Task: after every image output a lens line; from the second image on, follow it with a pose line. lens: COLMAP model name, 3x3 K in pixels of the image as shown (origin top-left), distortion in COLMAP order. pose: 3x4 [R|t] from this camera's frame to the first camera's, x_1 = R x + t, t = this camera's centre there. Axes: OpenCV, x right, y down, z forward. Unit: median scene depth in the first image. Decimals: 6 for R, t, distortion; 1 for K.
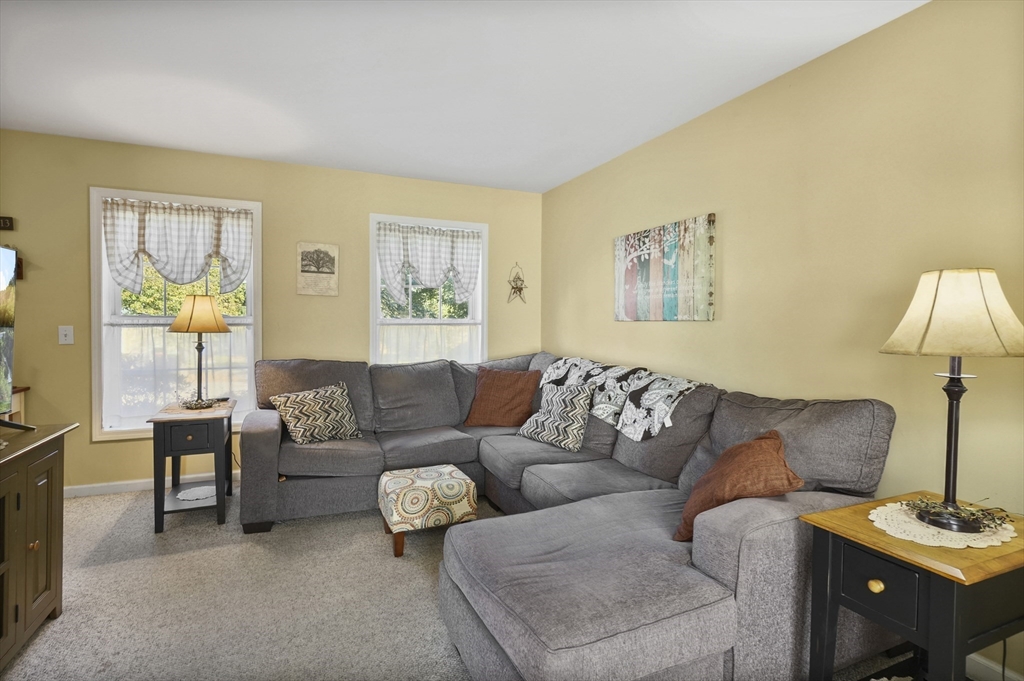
lens RADIAL K [[498.8, 0, 511.5], [0, 498.8, 333.1], [0, 0, 1]] dist [-0.000718, -0.000927]
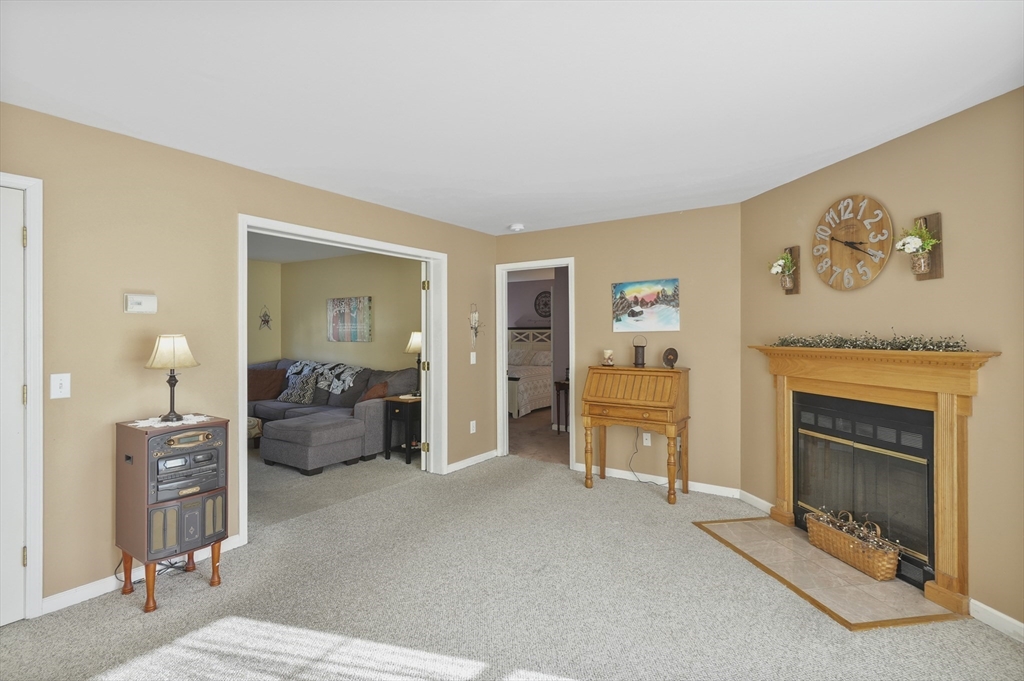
lens RADIAL K [[498.8, 0, 505.2], [0, 498.8, 332.3], [0, 0, 1]] dist [-0.000718, -0.000927]
pose [[0.851099, -0.006827, 0.524961, -0.262319], [0.016141, 0.999783, -0.013166, -0.025465], [-0.524758, 0.019679, 0.851024, -1.194334]]
